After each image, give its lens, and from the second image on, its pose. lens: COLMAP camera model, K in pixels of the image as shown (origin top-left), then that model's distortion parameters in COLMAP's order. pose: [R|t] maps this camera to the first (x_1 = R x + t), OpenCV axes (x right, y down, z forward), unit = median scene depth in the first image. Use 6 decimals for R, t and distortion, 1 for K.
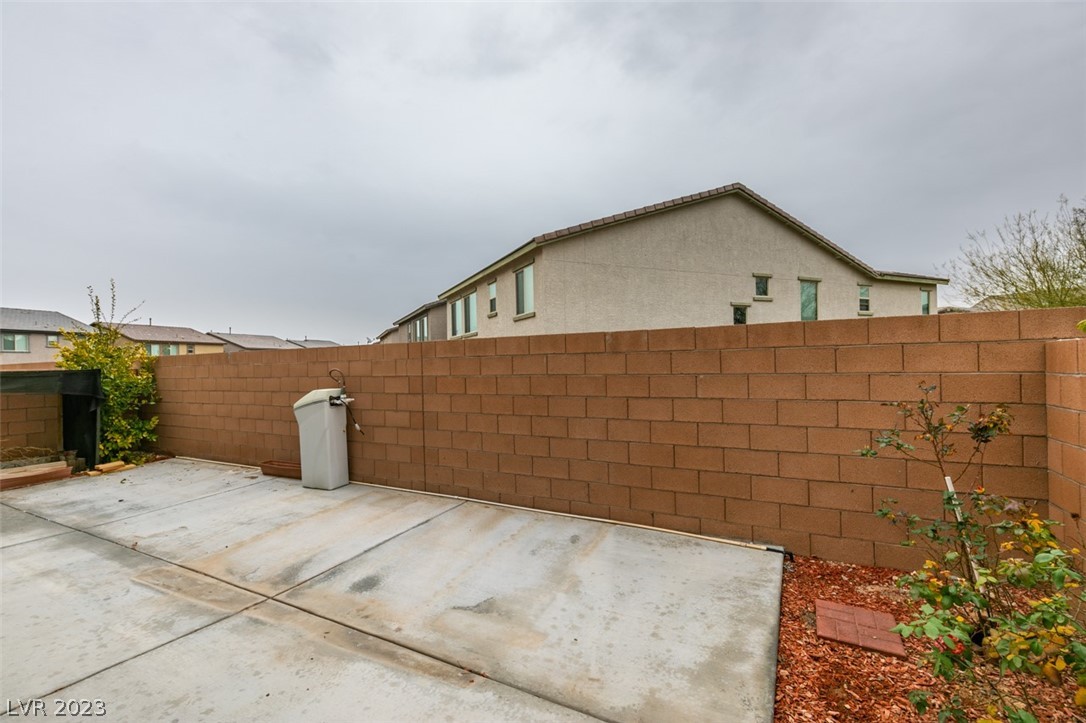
lens RADIAL K [[484.3, 0, 542.0], [0, 484.3, 362.8], [0, 0, 1]] dist [0.003853, -0.000091]
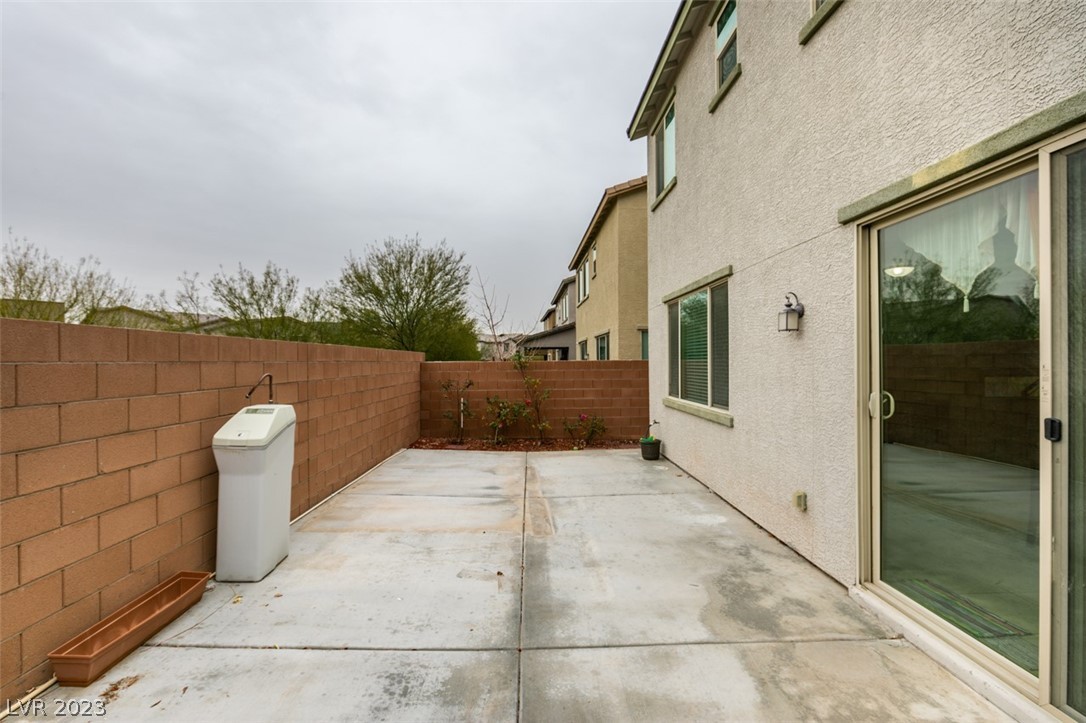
lens RADIAL K [[484.3, 0, 540.4], [0, 484.3, 362.4], [0, 0, 1]] dist [0.003853, -0.000091]
pose [[-0.498046, 0.023445, 0.866834, -1.762971], [0.015520, 0.999715, -0.018121, 0.021376], [-0.867012, 0.004428, -0.498268, 1.516892]]
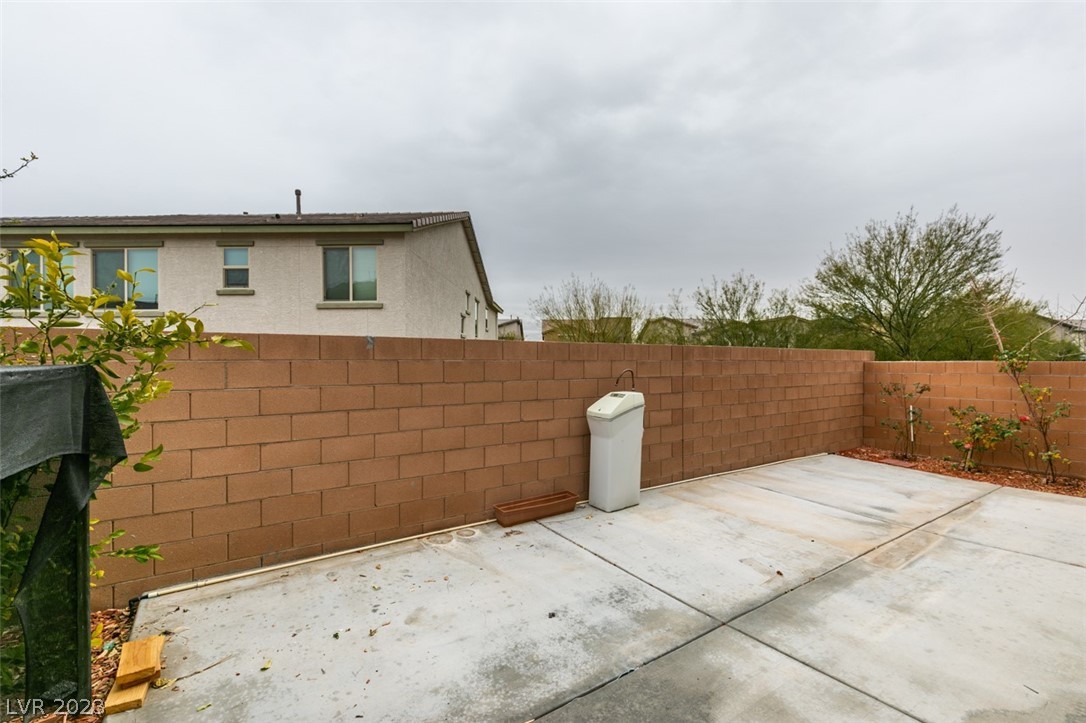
lens RADIAL K [[484.3, 0, 541.3], [0, 484.3, 361.1], [0, 0, 1]] dist [0.003853, -0.000091]
pose [[0.447523, 0.022216, 0.893997, -1.955676], [-0.013541, 0.999745, -0.018065, 0.023253], [-0.894170, -0.004021, 0.447710, 1.119774]]
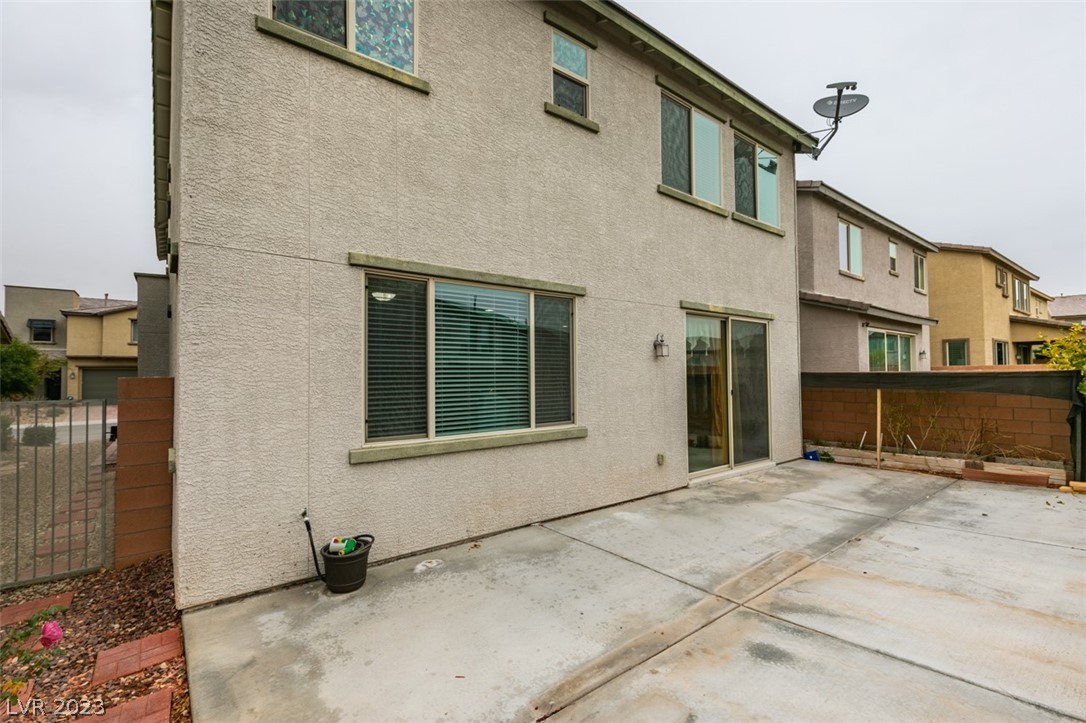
lens RADIAL K [[484.3, 0, 540.8], [0, 484.3, 362.4], [0, 0, 1]] dist [0.003853, -0.000091]
pose [[-0.390856, -0.001291, -0.920451, 0.462417], [0.022463, 0.999688, -0.010941, -0.023493], [0.920178, -0.024953, -0.390705, 0.852991]]
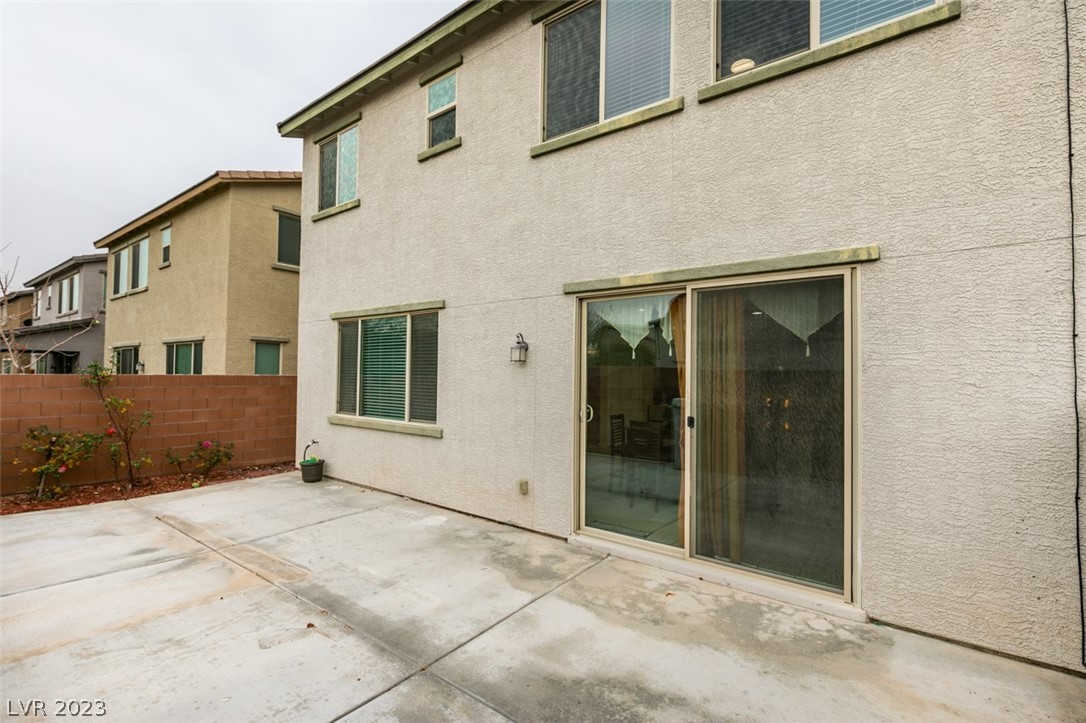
lens RADIAL K [[484.3, 0, 541.6], [0, 484.3, 362.1], [0, 0, 1]] dist [0.003853, -0.000091]
pose [[-0.989101, 0.012462, 0.146713, -1.422356], [0.007776, 0.999442, -0.032471, -0.006741], [-0.147036, -0.030977, -0.988646, 1.887521]]
